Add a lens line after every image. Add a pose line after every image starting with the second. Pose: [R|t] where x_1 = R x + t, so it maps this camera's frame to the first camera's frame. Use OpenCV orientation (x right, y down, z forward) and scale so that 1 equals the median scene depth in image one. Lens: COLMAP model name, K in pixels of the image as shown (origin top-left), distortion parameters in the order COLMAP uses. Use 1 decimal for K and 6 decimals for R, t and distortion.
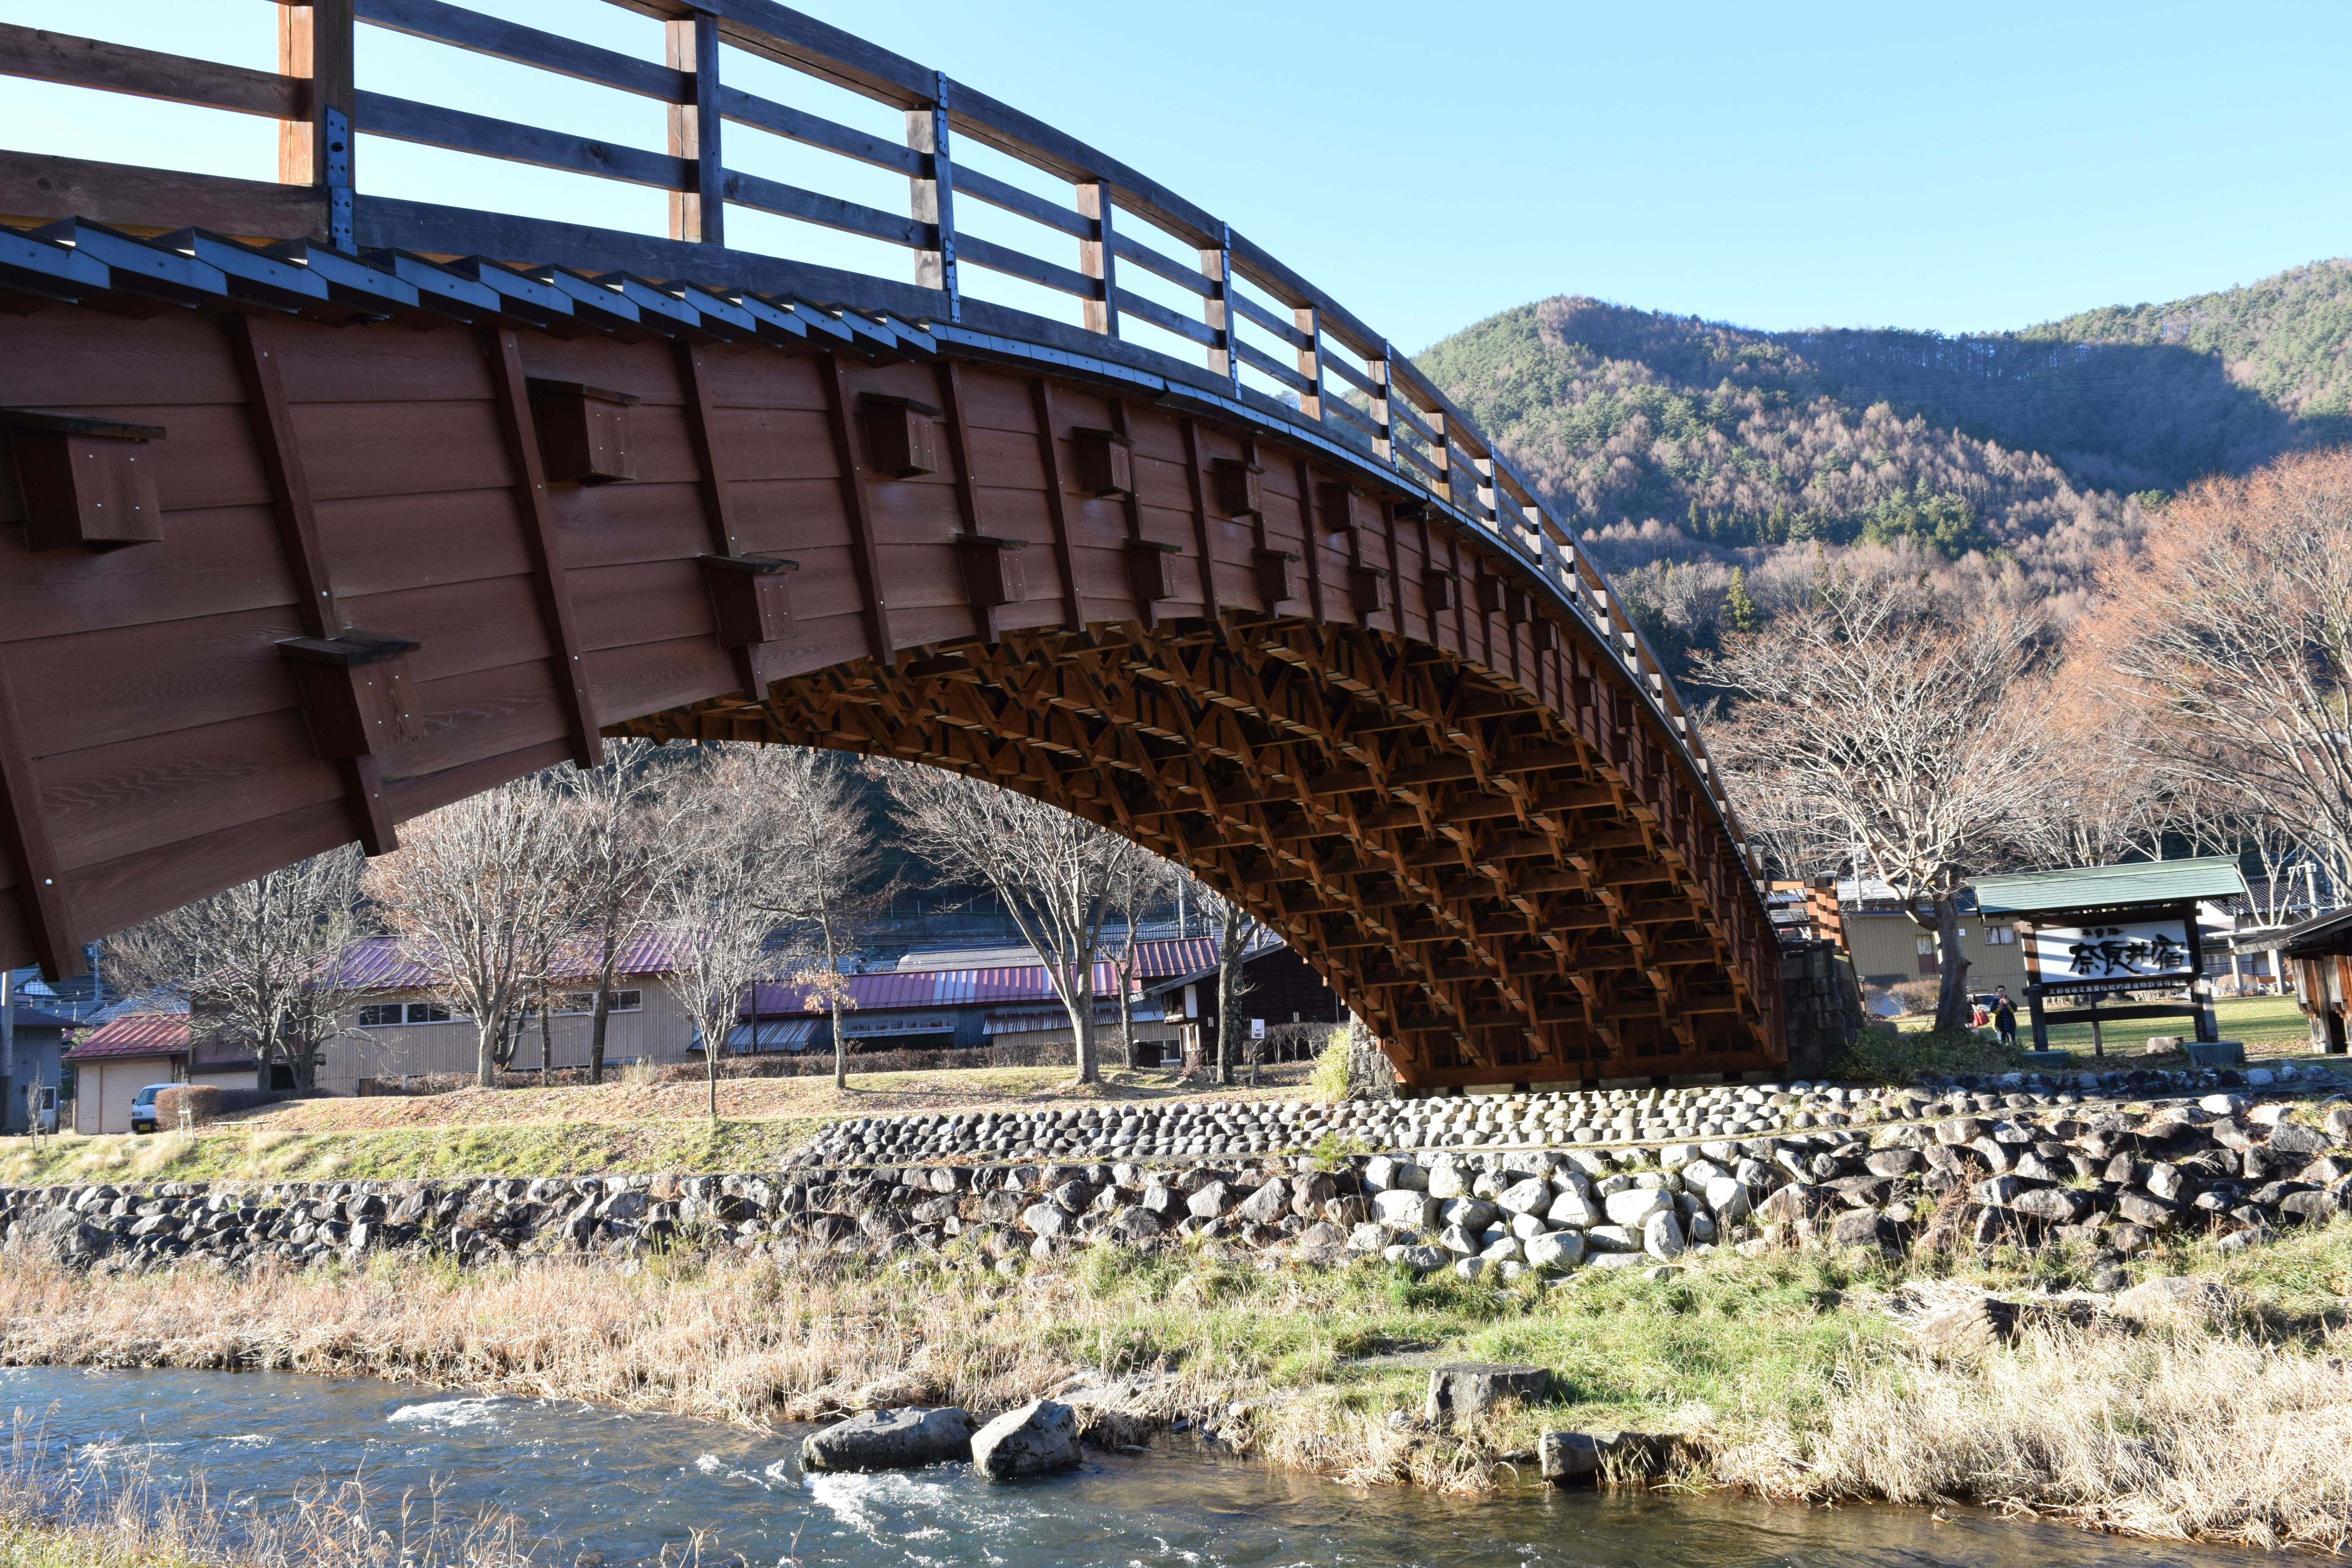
lens RADIAL K [[1785.5, 0, 1192.6], [0, 1785.5, 798.9], [0, 0, 1]] dist [-0.031184, 0.021122]
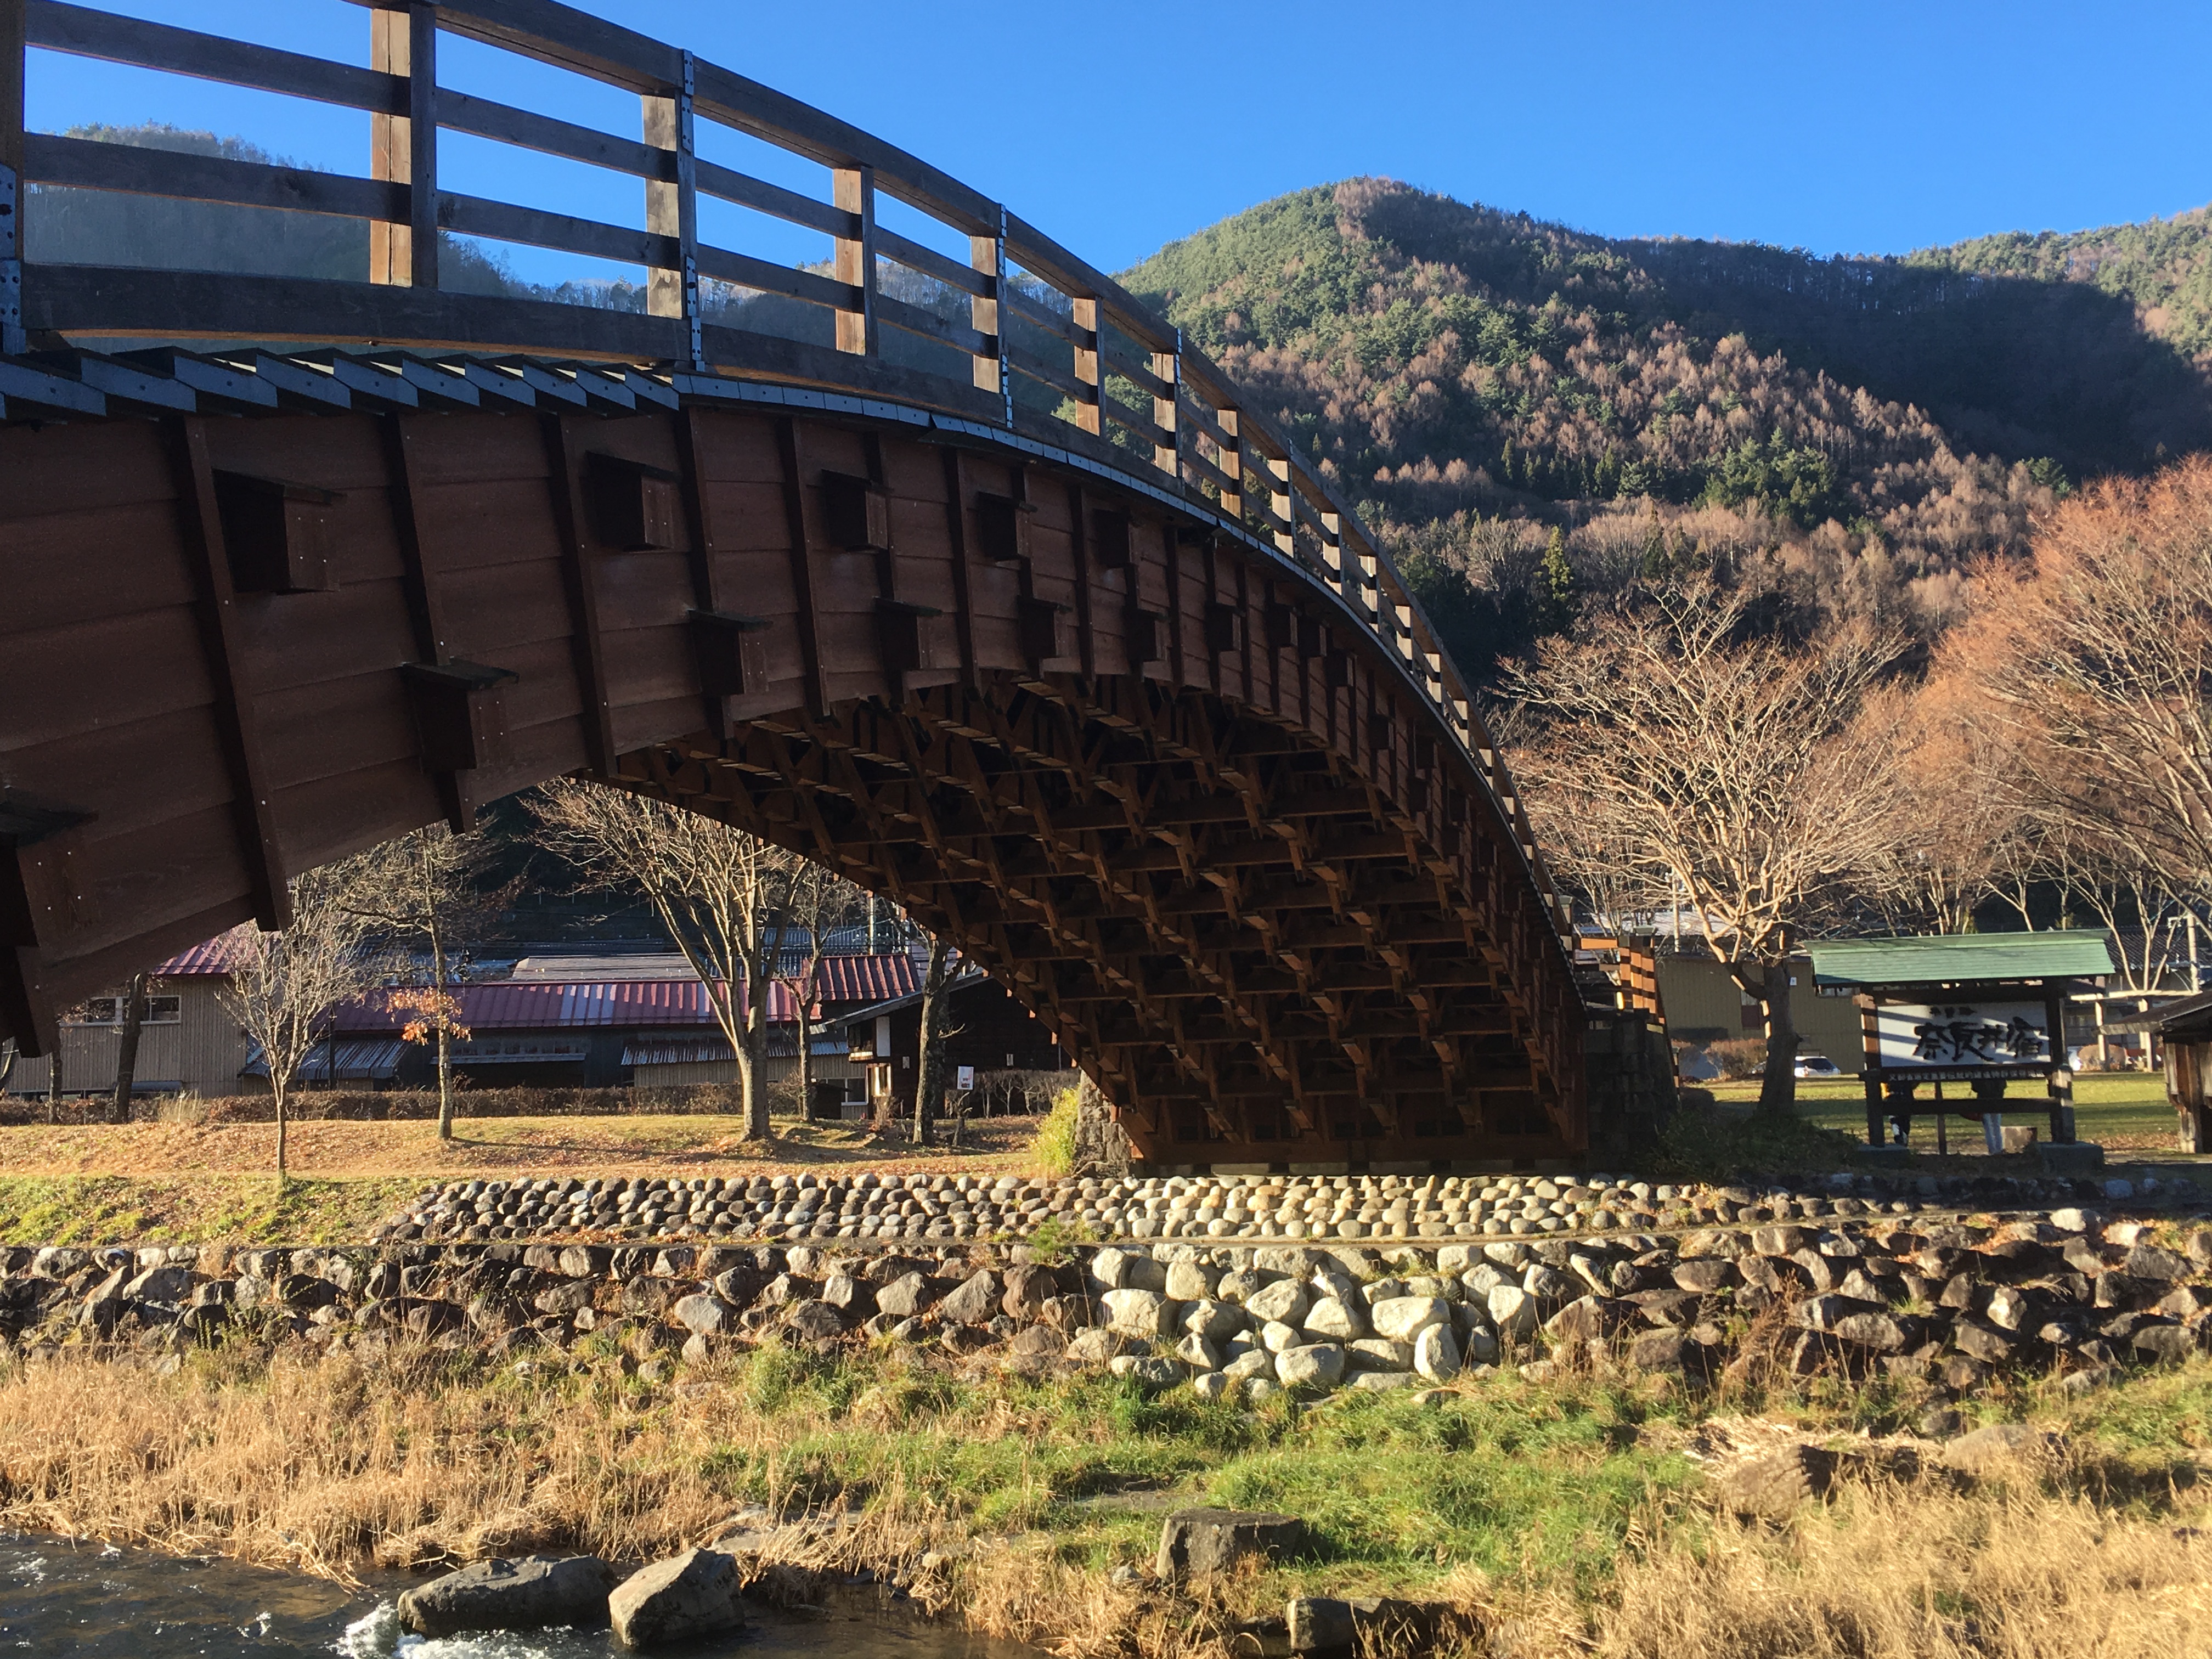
lens RADIAL K [[2183.0, 0, 1113.6], [0, 2183.0, 847.1], [0, 0, 1]] dist [0.024545, 0.000000]
pose [[0.993533, 0.043002, 0.105087, -0.008205], [-0.046532, 0.998424, 0.031378, -0.018079], [-0.103572, -0.036065, 0.993968, -0.014860]]
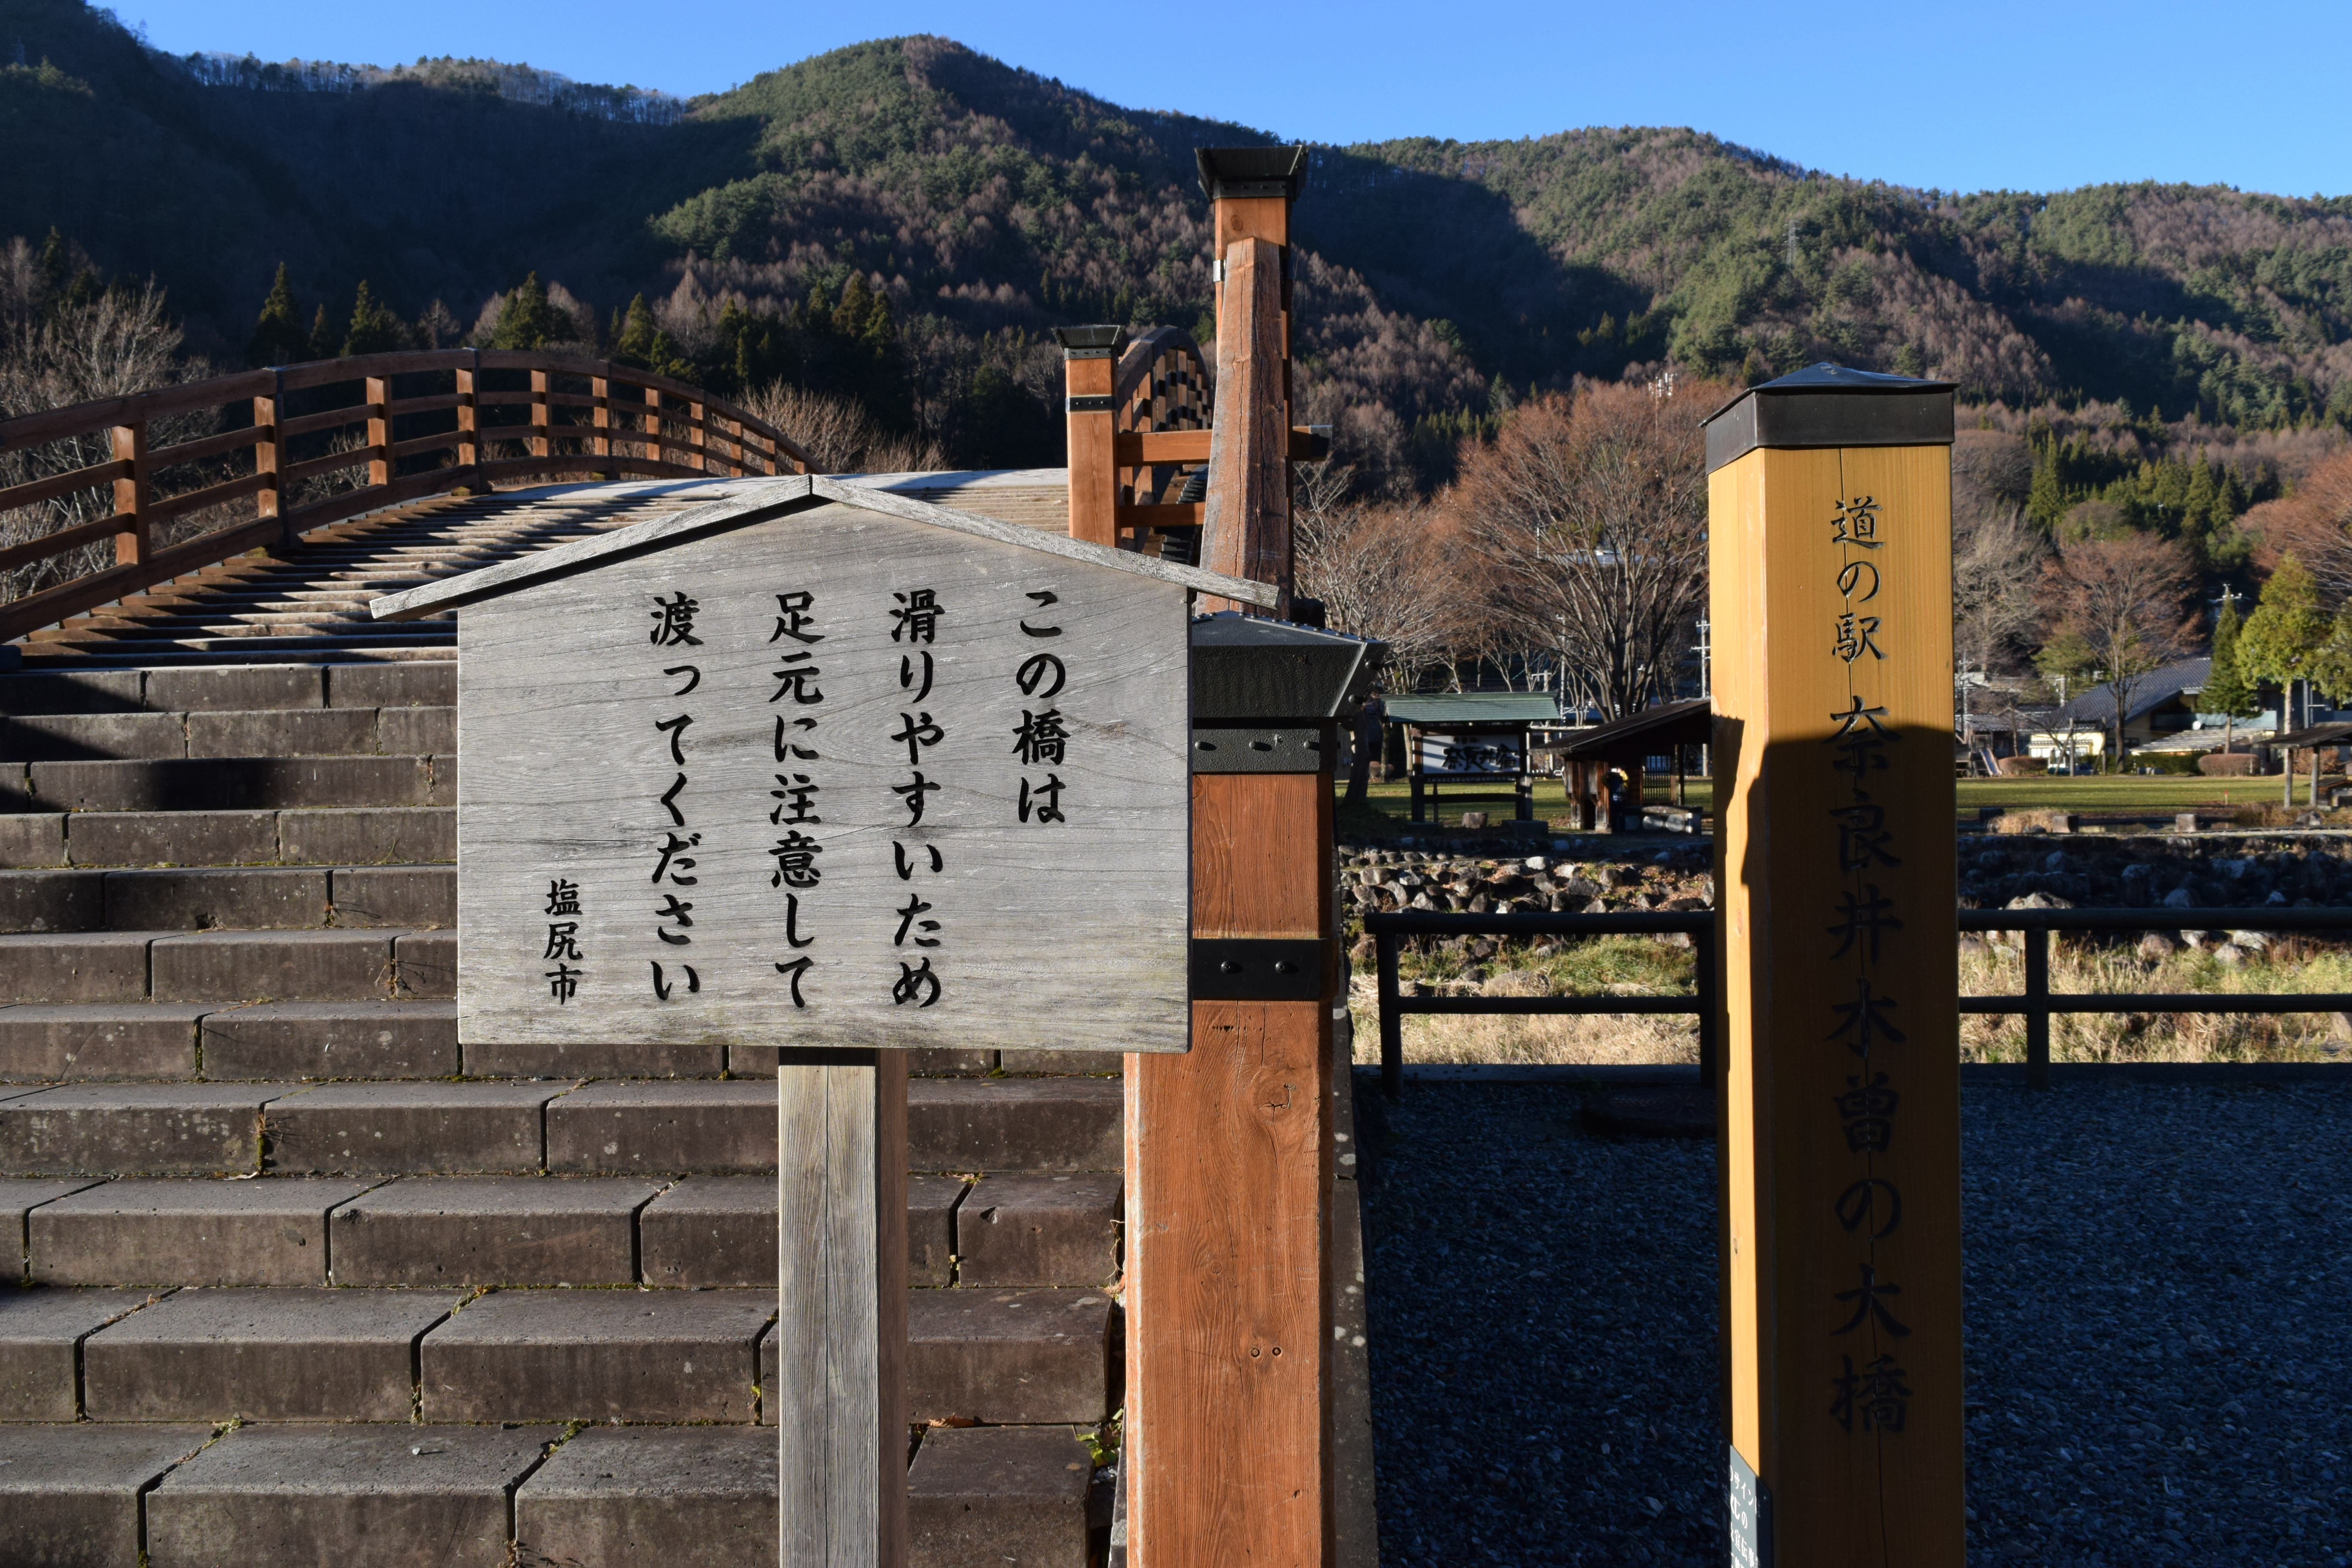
lens RADIAL K [[1785.5, 0, 1134.6], [0, 1785.5, 778.1], [0, 0, 1]] dist [-0.031184, 0.021122]
pose [[0.936788, 0.043584, 0.347174, -0.207288], [-0.089425, 0.989082, 0.117130, -0.034523], [-0.338278, -0.140772, 0.930457, -0.214145]]
